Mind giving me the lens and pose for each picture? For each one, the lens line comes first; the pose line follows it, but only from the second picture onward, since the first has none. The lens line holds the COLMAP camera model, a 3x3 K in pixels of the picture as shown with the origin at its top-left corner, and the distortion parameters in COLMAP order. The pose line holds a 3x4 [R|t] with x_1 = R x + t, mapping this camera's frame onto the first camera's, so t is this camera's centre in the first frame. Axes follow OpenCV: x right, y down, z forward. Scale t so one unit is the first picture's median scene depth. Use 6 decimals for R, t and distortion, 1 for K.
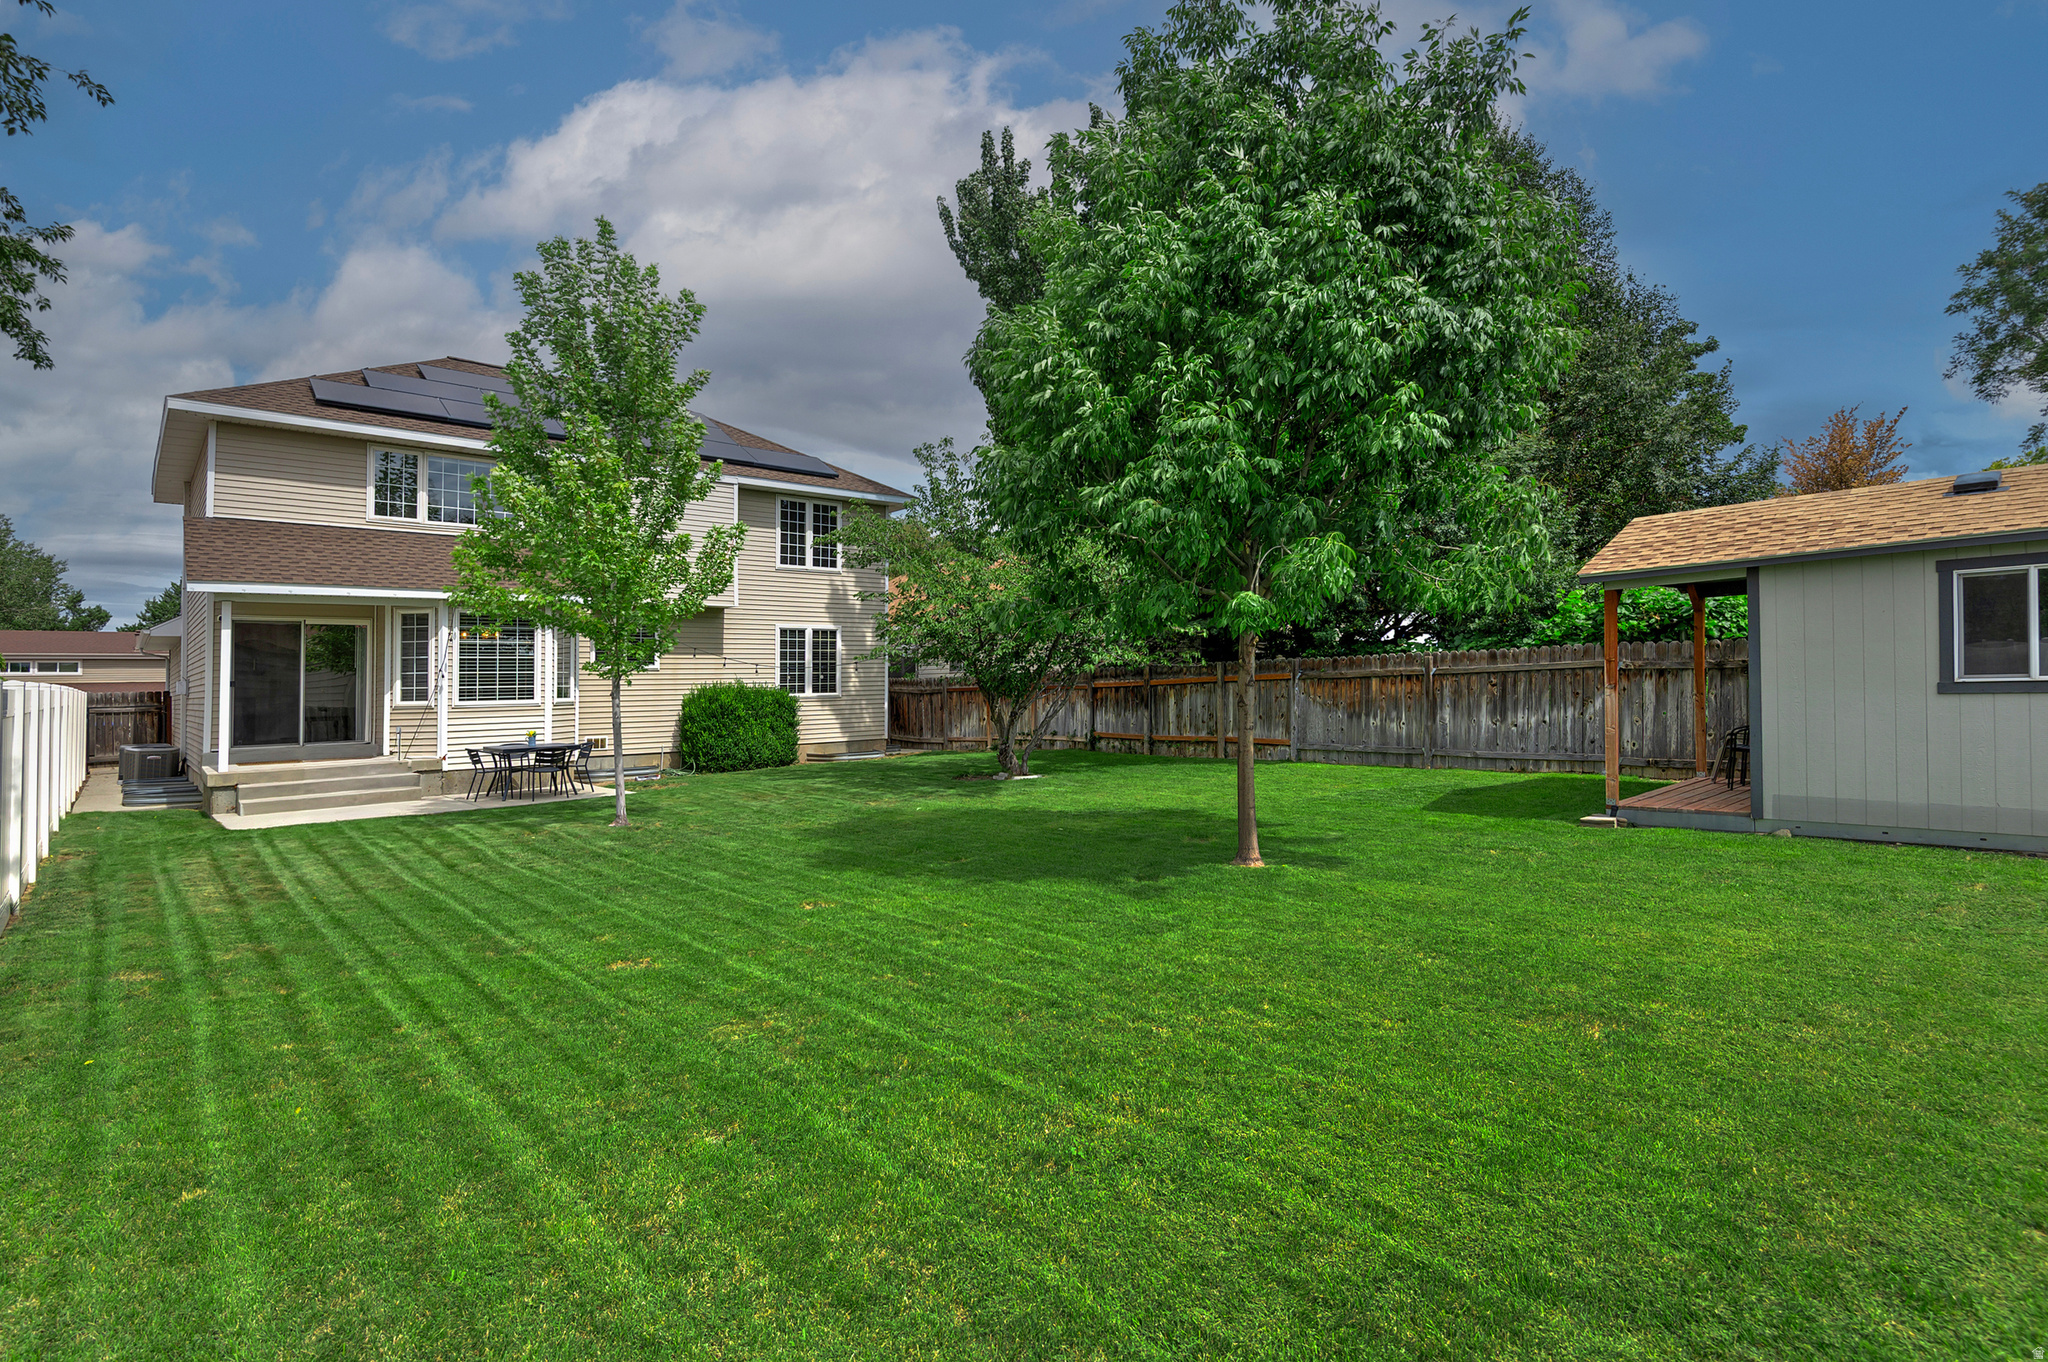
lens RADIAL K [[957.0, 0, 1065.3], [0, 957.0, 655.3], [0, 0, 1]] dist [0.009697, -0.010001]
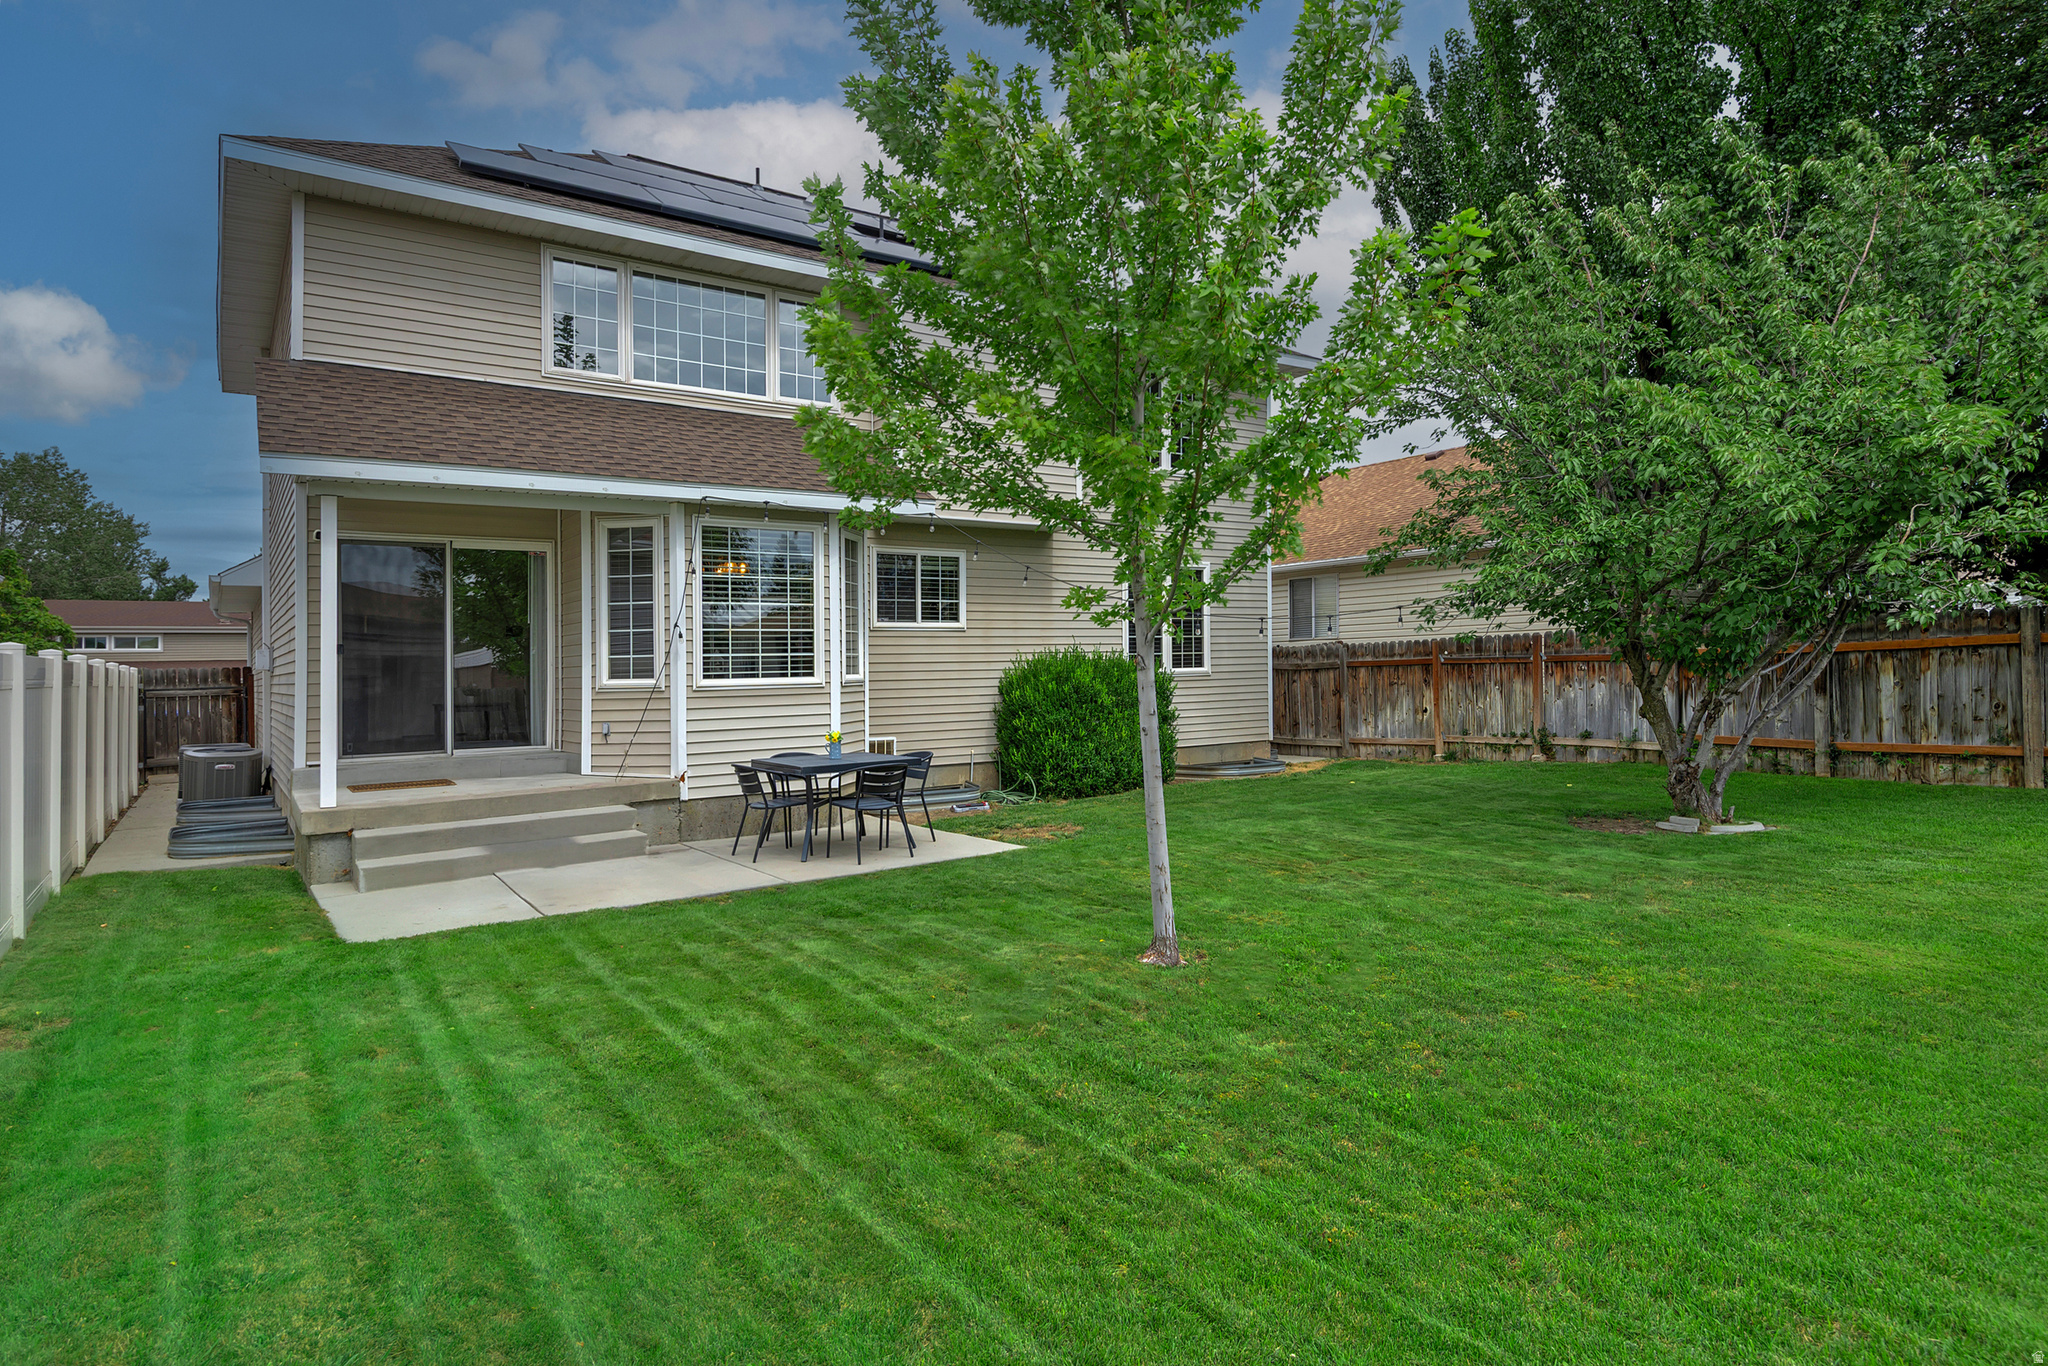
lens RADIAL K [[1115.5, 0, 1081.3], [0, 1115.5, 646.7], [0, 0, 1]] dist [0.011032, -0.005336]
pose [[0.992821, -0.003392, -0.119562, -0.318025], [0.005287, 0.999865, 0.015543, 0.018575], [0.119493, -0.016064, 0.992705, 0.354145]]
